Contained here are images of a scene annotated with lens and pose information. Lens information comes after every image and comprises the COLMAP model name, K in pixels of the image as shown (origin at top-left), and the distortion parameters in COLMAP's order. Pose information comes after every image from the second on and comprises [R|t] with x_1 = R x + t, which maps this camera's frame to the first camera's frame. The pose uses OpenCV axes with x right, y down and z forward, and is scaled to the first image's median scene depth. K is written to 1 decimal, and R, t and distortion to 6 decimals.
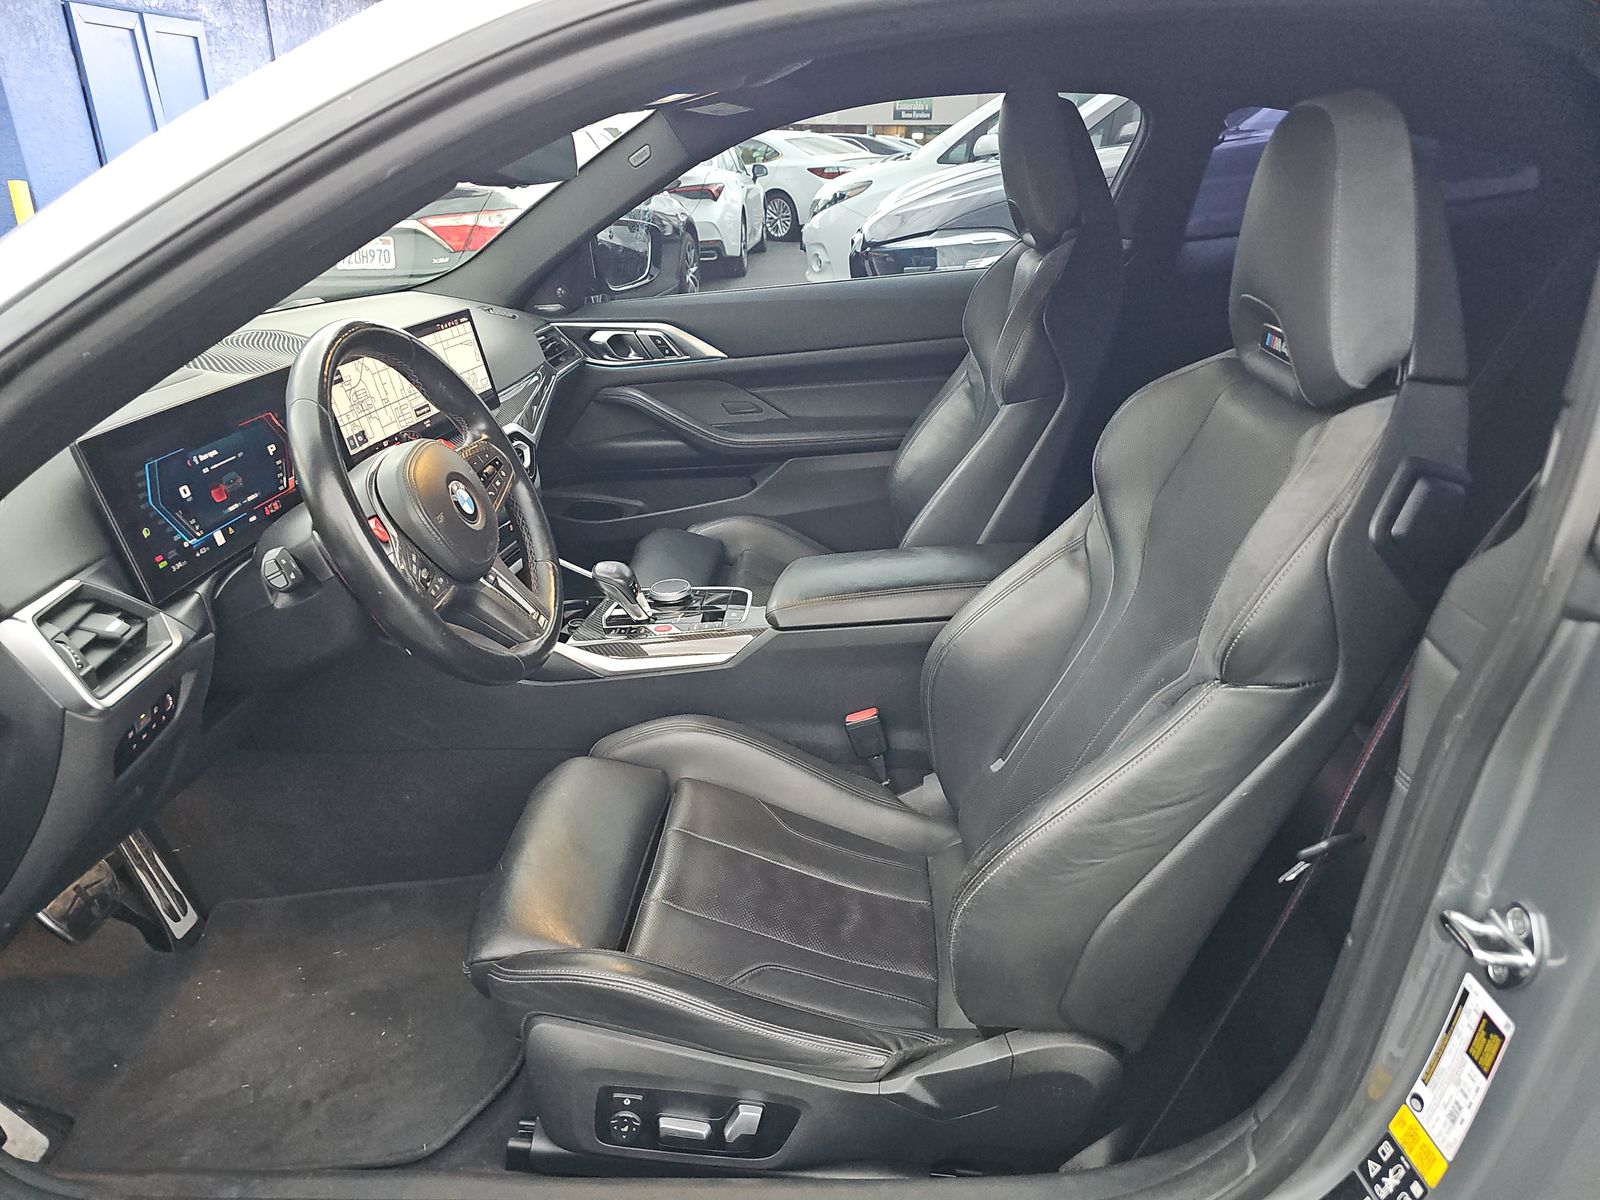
lens RADIAL K [[1071.2, 0, 800.7], [0, 1071.2, 595.6], [0, 0, 1]] dist [0.042954, -0.032907]
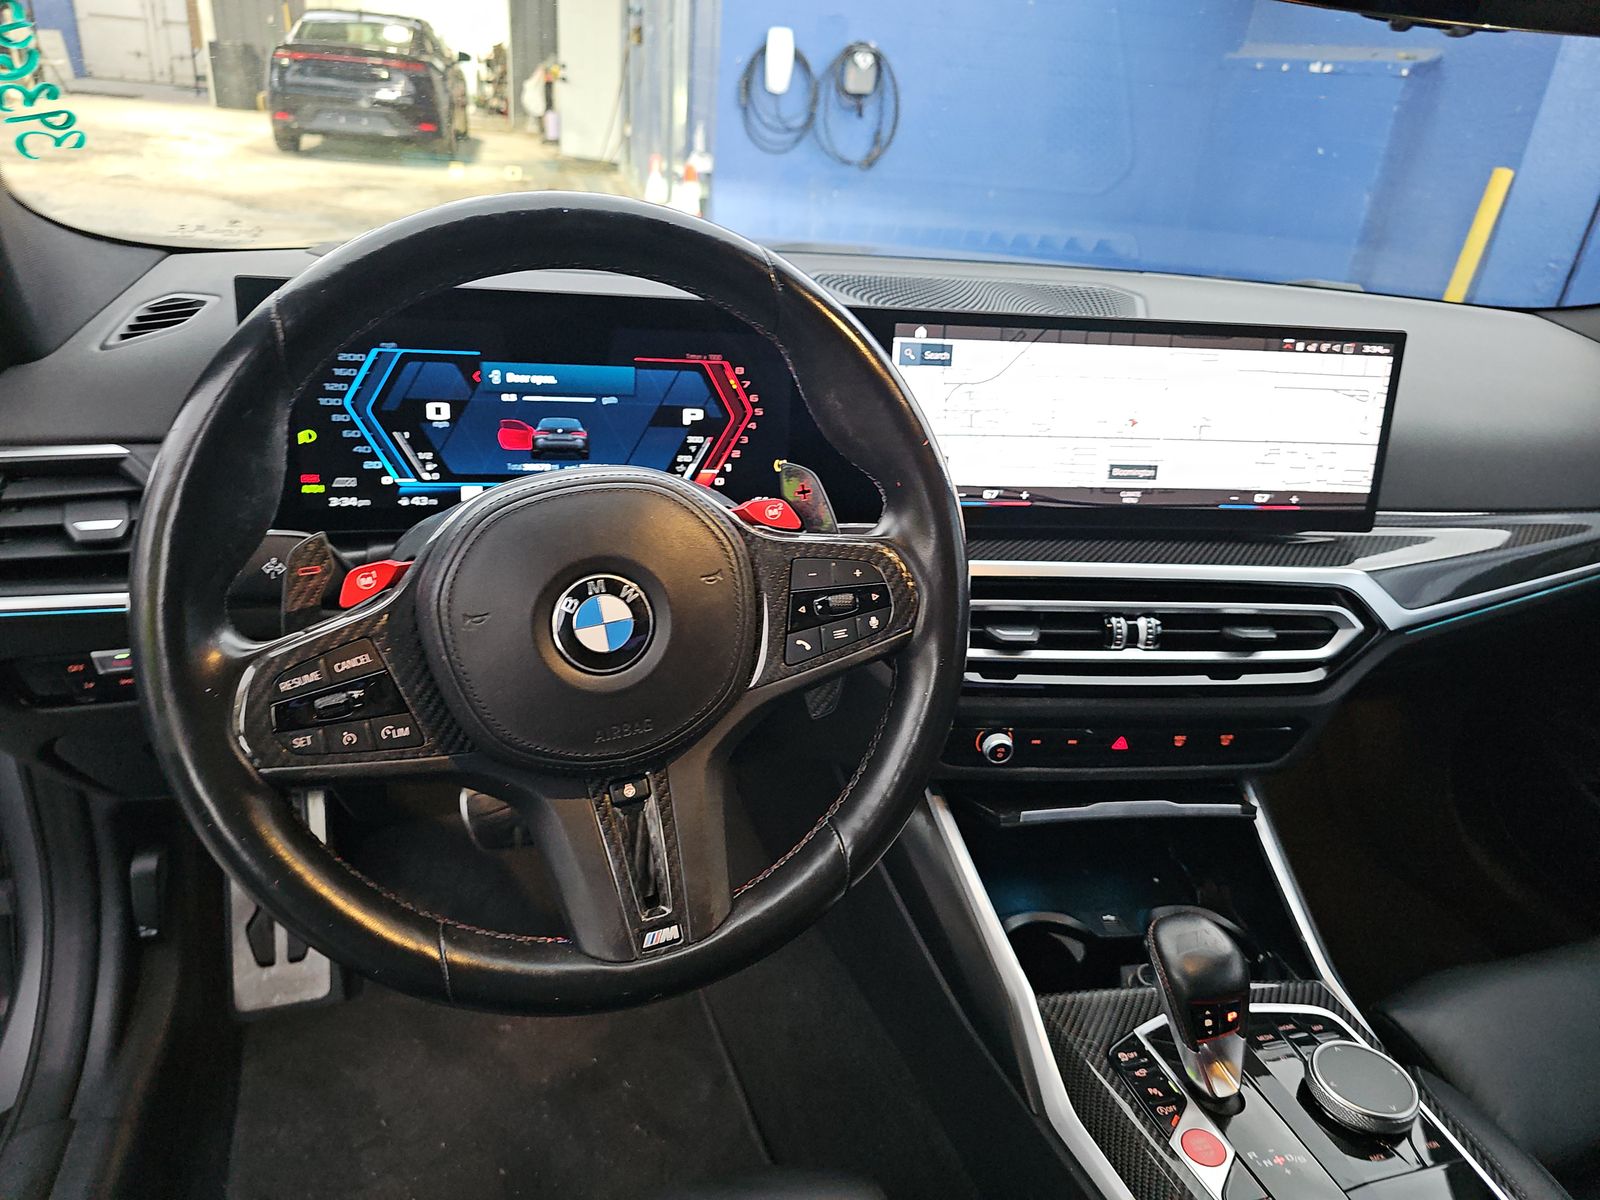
lens RADIAL K [[1063.5, 0, 796.9], [0, 1063.5, 591.9], [0, 0, 1]] dist [0.044071, -0.047526]
pose [[0.324669, 0.436009, -0.839336, 0.093597], [-0.446019, 0.853123, 0.270644, -0.267008], [0.834060, 0.286490, 0.471451, 0.877589]]
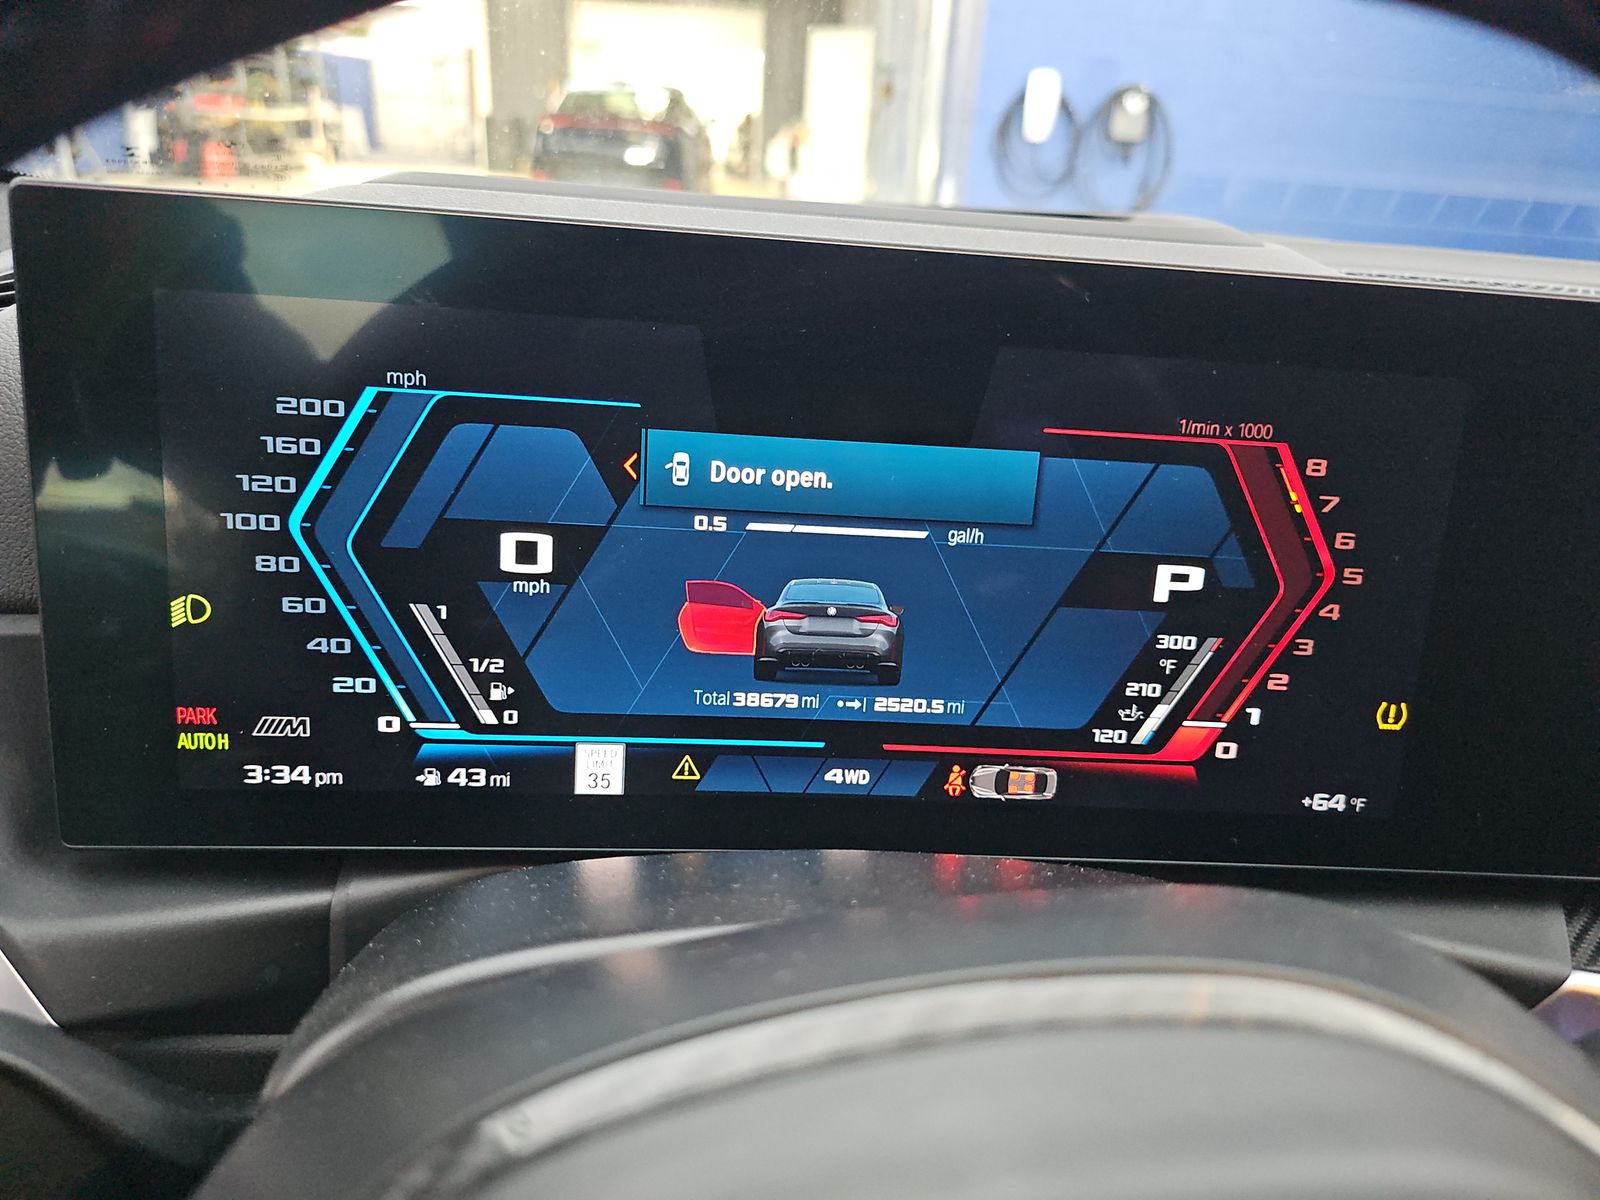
lens RADIAL K [[1071.2, 0, 800.7], [0, 1071.2, 595.6], [0, 0, 1]] dist [0.042954, -0.032907]
pose [[0.132224, 0.403293, -0.905467, -0.320823], [-0.445573, 0.840175, 0.309146, -0.186759], [0.885427, 0.362576, 0.290788, 0.955637]]
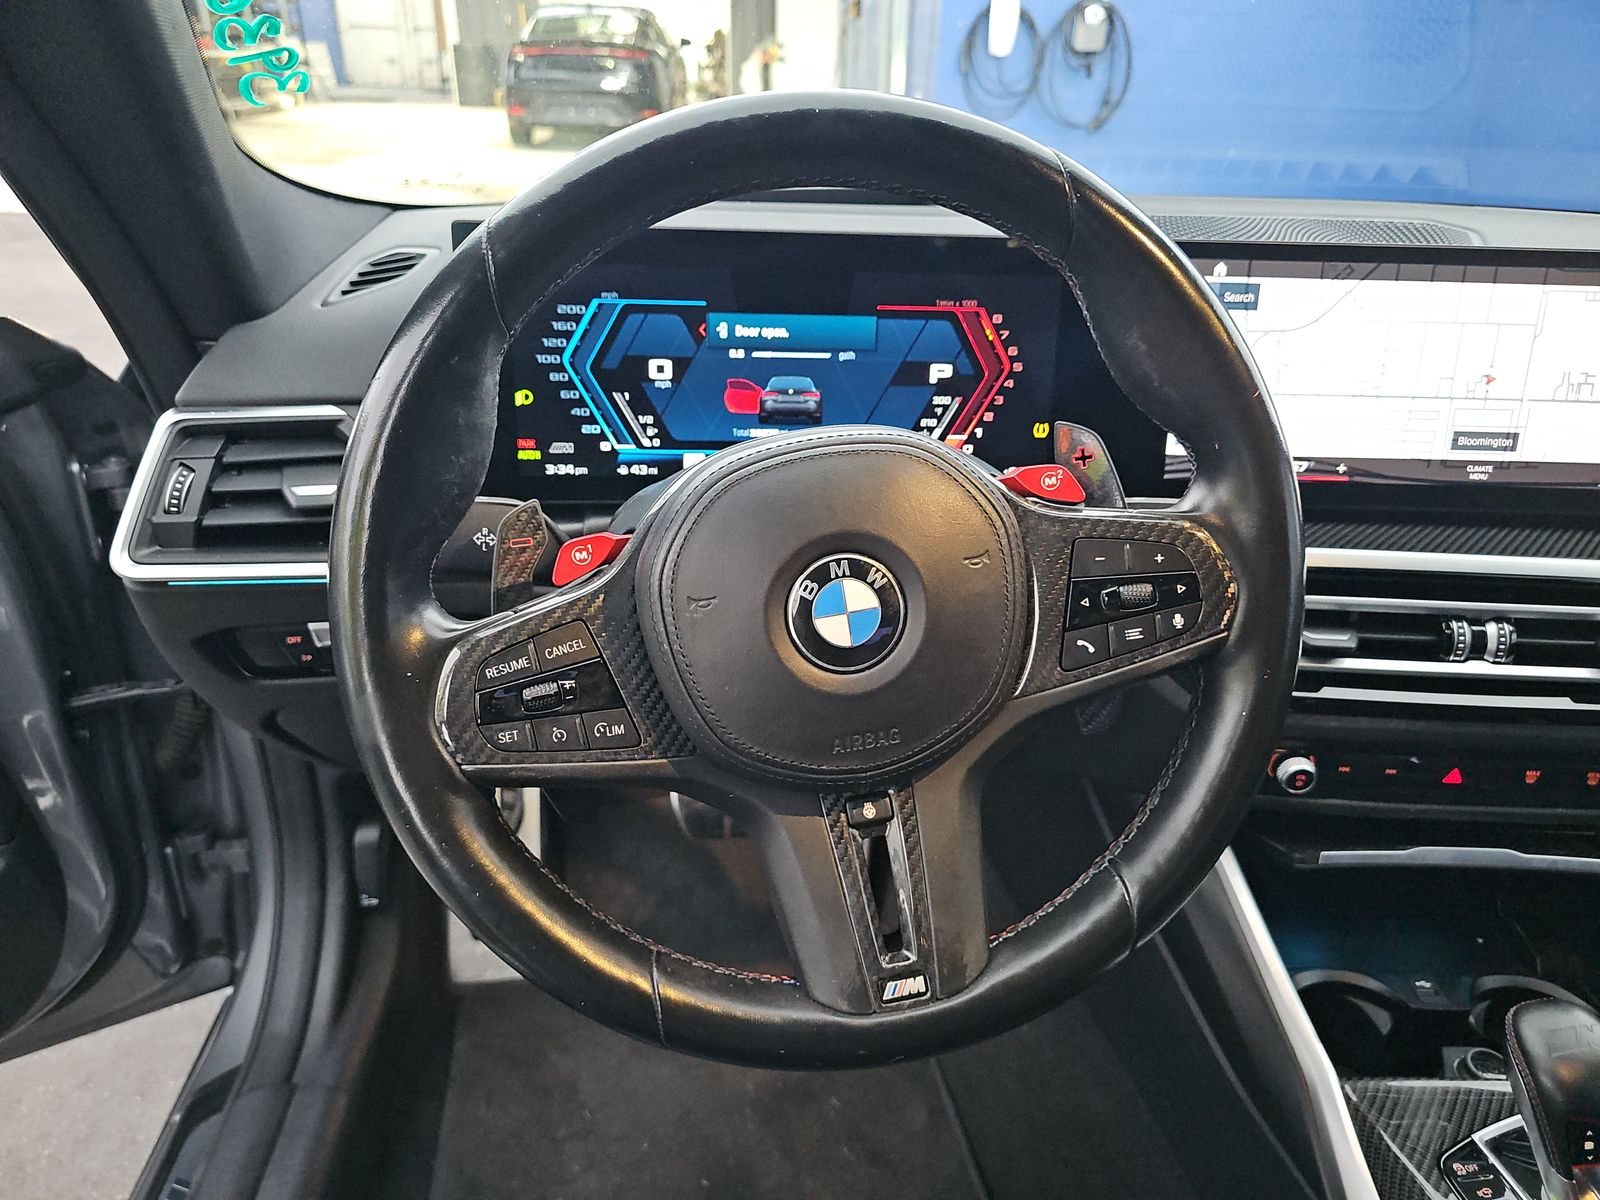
lens RADIAL K [[1063.1, 0, 800.0], [0, 1063.1, 600.0], [0, 0, 1]] dist [0.068399, -0.081154]
pose [[0.155285, 0.461668, -0.873355, 0.013031], [-0.410643, 0.834244, 0.367980, -0.229901], [0.898476, 0.301495, 0.319126, 0.890290]]
